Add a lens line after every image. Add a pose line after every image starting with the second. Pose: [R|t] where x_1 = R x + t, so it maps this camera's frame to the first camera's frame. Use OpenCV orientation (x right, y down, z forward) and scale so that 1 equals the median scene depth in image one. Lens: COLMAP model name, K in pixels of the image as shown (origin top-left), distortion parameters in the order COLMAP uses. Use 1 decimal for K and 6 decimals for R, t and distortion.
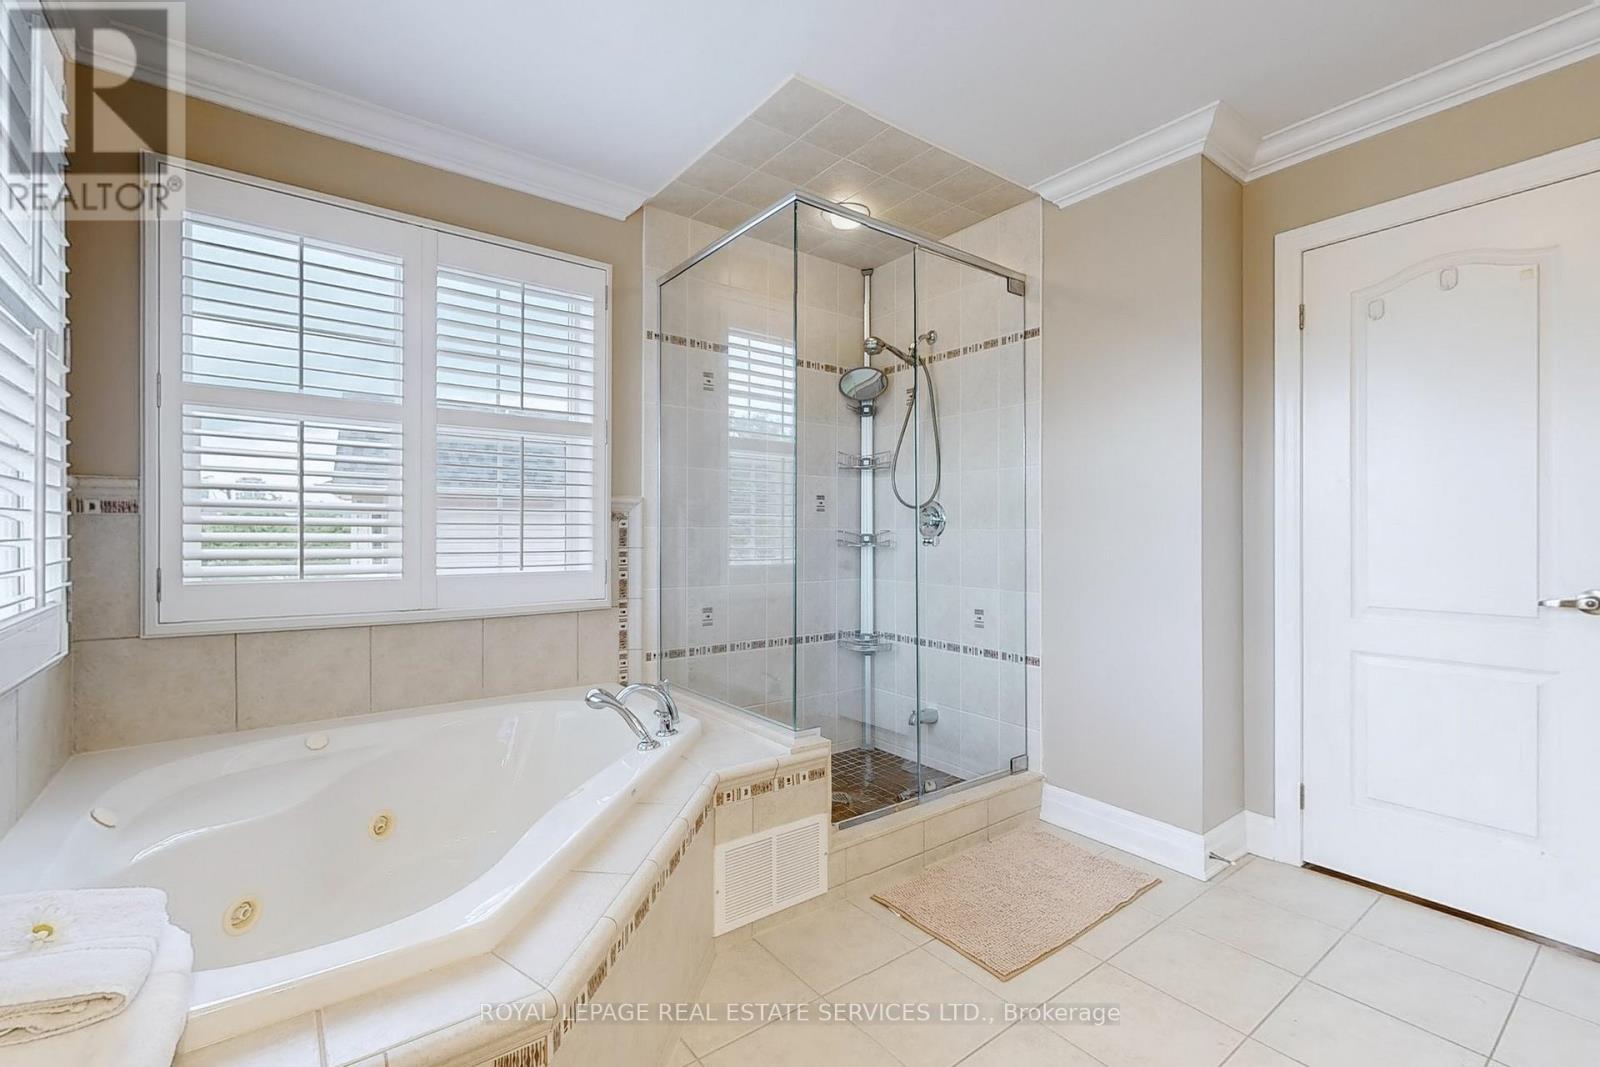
lens RADIAL K [[706.1, 0, 805.1], [0, 706.1, 532.1], [0, 0, 1]] dist [0.000858, -0.000297]
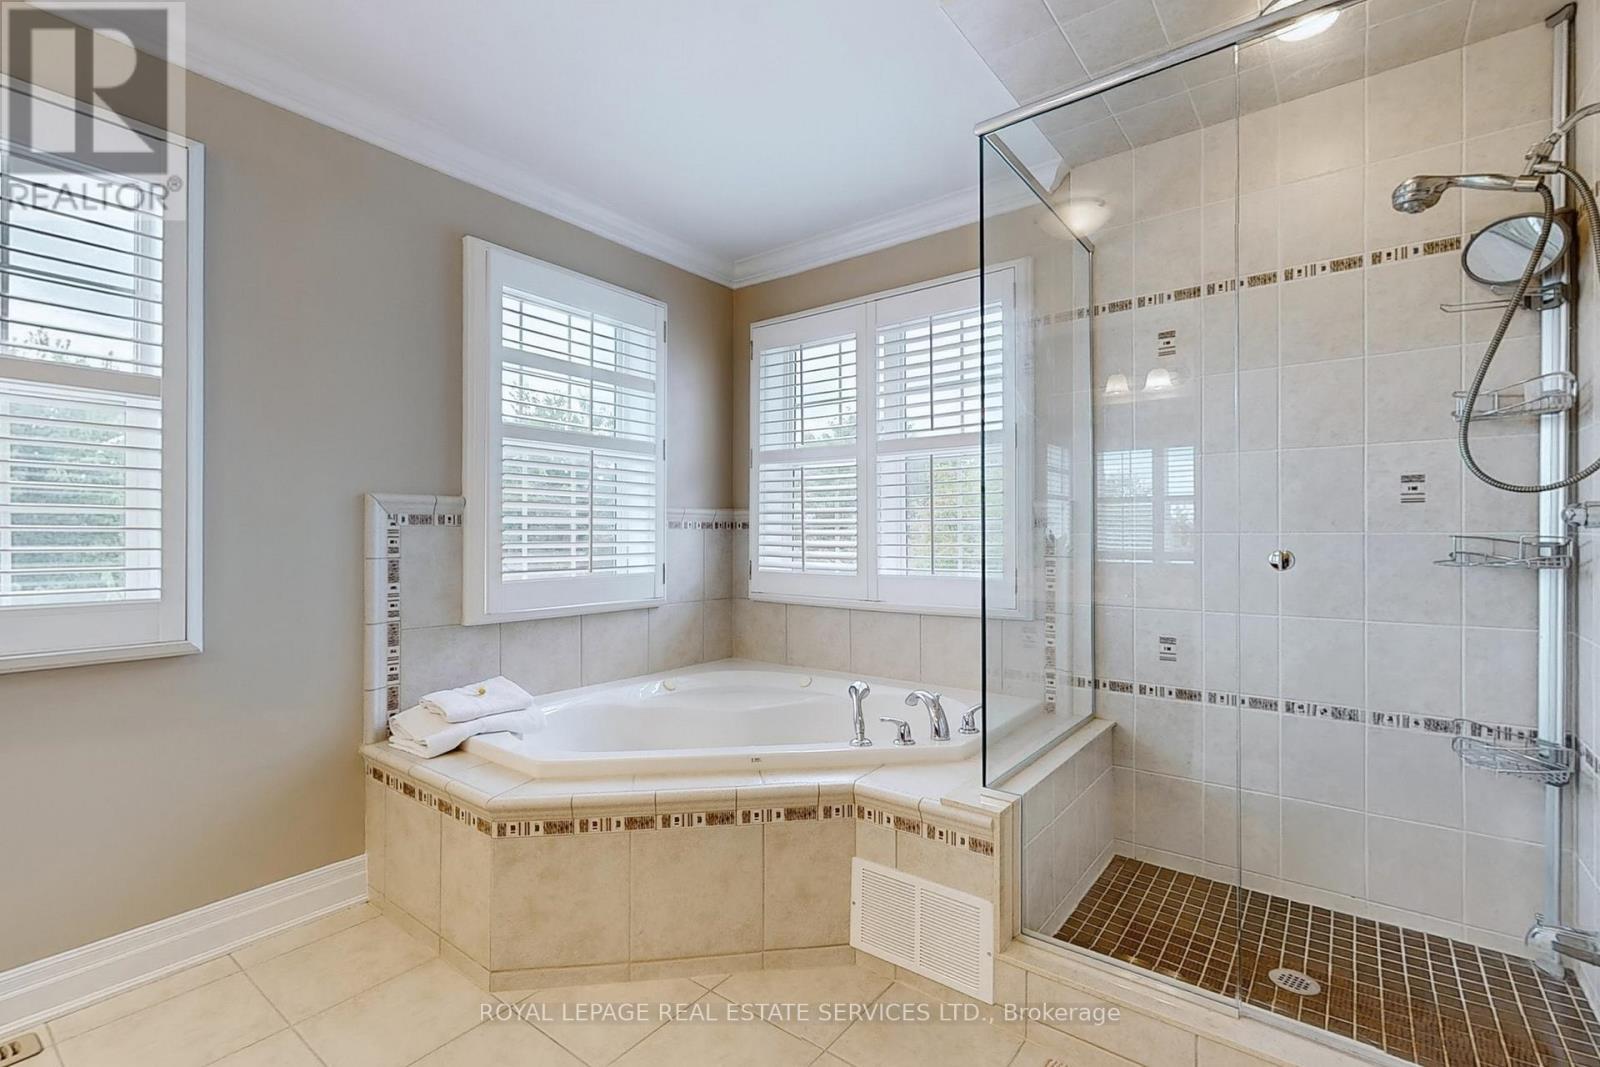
lens RADIAL K [[713.4, 0, 799.3], [0, 713.4, 535.8], [0, 0, 1]] dist [-0.003064, -0.000173]
pose [[0.252323, -0.004352, -0.967633, 0.682166], [0.003758, 0.999987, -0.003518, -0.003557], [0.967636, -0.002749, 0.252336, 0.553511]]
